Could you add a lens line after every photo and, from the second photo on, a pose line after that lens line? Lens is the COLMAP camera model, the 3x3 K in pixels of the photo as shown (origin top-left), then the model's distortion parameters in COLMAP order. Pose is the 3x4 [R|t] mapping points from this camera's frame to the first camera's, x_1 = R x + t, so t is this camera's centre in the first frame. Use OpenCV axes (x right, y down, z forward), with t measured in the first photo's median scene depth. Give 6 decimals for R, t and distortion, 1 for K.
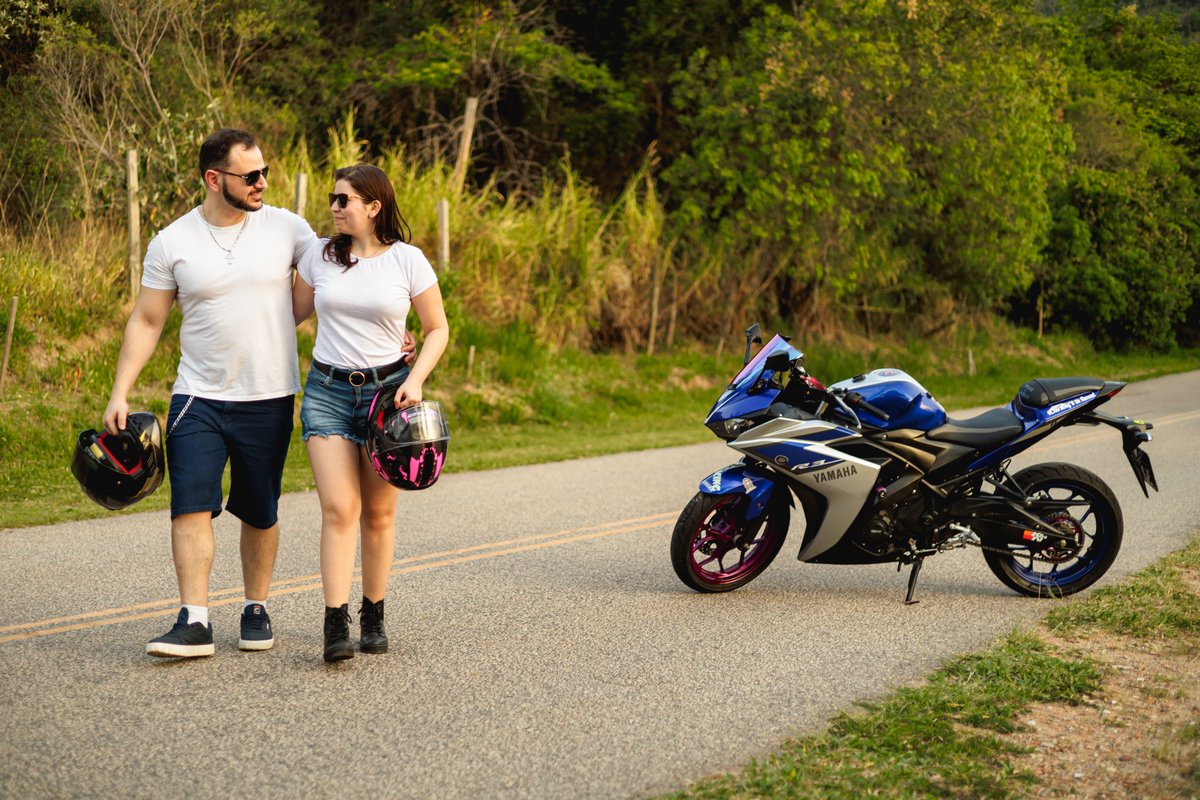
lens RADIAL K [[1815.5, 0, 582.1], [0, 1815.5, 397.8], [0, 0, 1]] dist [0.010658, 0.033591]
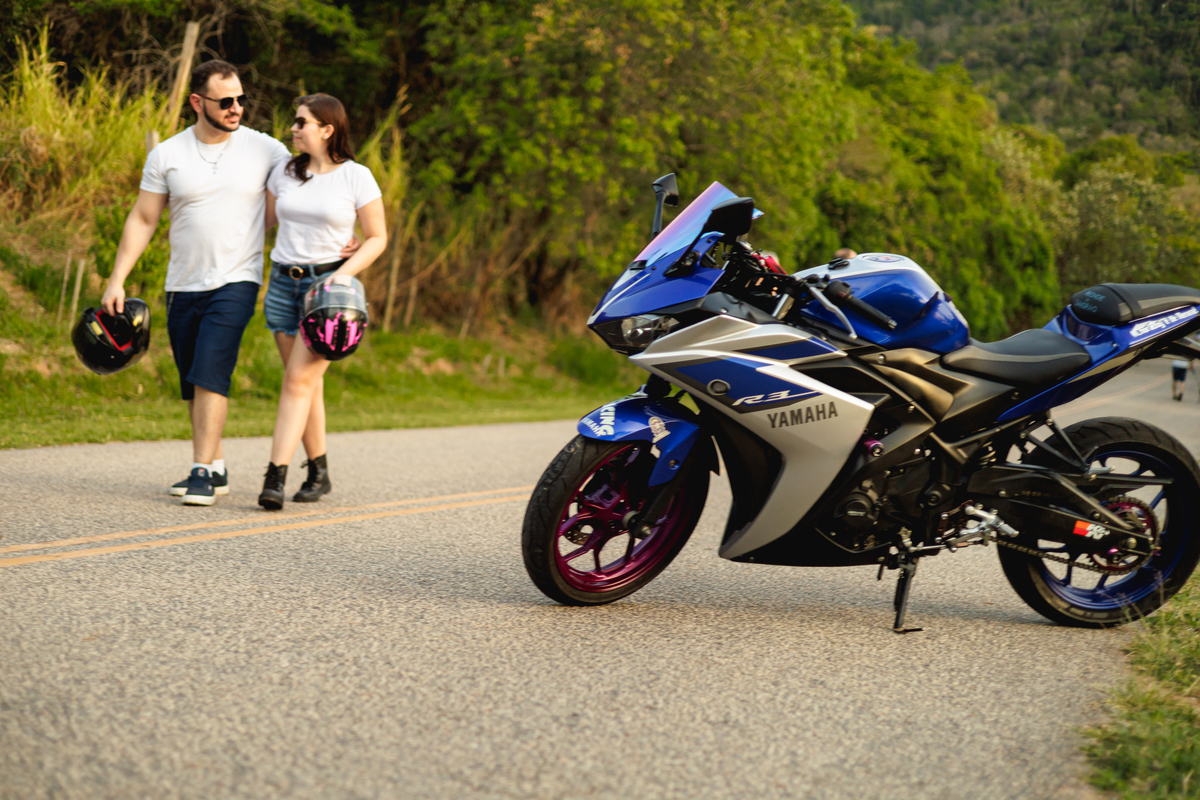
lens RADIAL K [[1815.5, 0, 582.1], [0, 1815.5, 397.8], [0, 0, 1]] dist [0.010658, 0.033591]
pose [[0.985861, 0.046209, 0.161067, -0.010258], [-0.044883, 0.998922, -0.011865, 0.015195], [-0.161442, 0.004469, 0.986872, 0.134247]]
